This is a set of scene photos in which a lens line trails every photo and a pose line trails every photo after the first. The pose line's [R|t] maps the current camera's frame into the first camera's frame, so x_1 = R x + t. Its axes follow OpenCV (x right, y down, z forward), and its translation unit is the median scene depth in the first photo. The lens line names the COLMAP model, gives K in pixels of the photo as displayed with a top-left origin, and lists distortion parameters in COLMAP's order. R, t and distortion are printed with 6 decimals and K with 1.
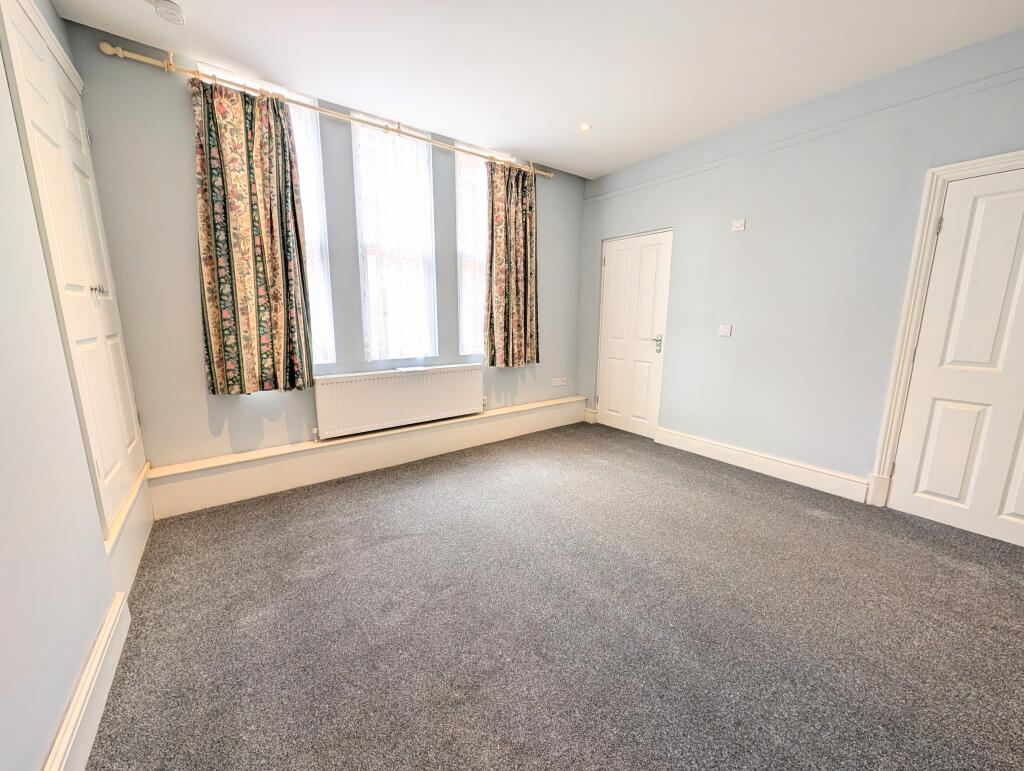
lens RADIAL K [[382.5, 0, 509.0], [0, 382.5, 385.3], [0, 0, 1]] dist [-0.002486, -0.000163]
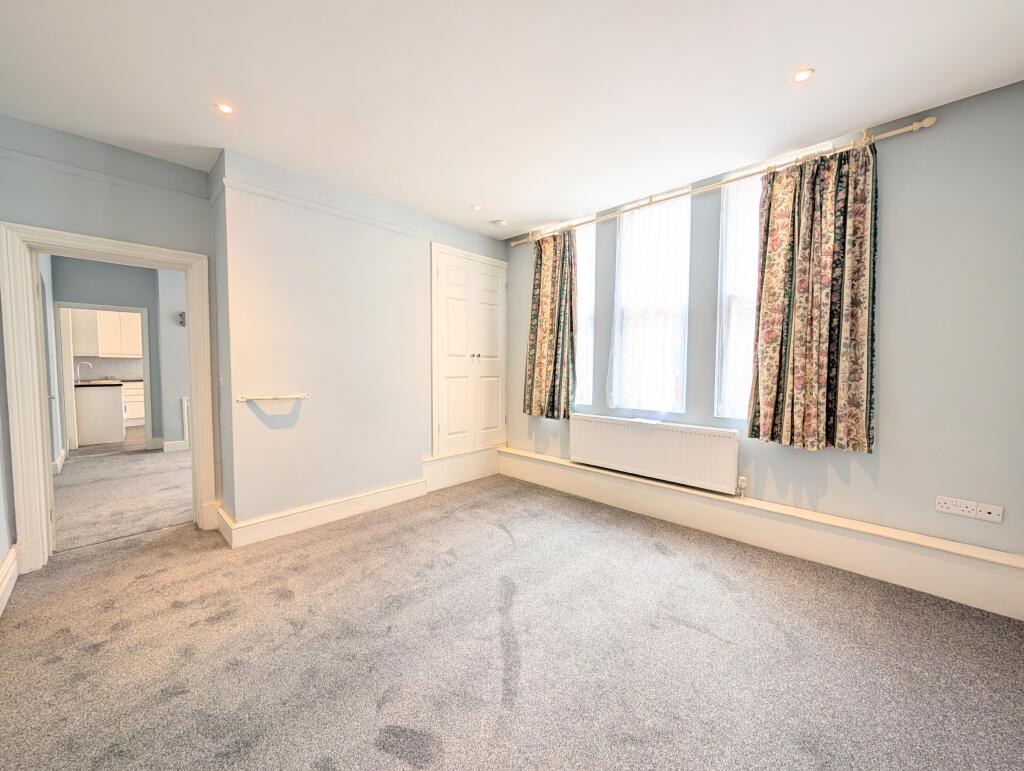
lens RADIAL K [[382.5, 0, 509.0], [0, 382.5, 385.3], [0, 0, 1]] dist [-0.002486, -0.000163]
pose [[0.174385, 0.051679, -0.983321, 0.670928], [-0.182454, 0.983025, 0.019306, -0.088752], [0.967626, 0.176044, 0.180854, 0.450402]]
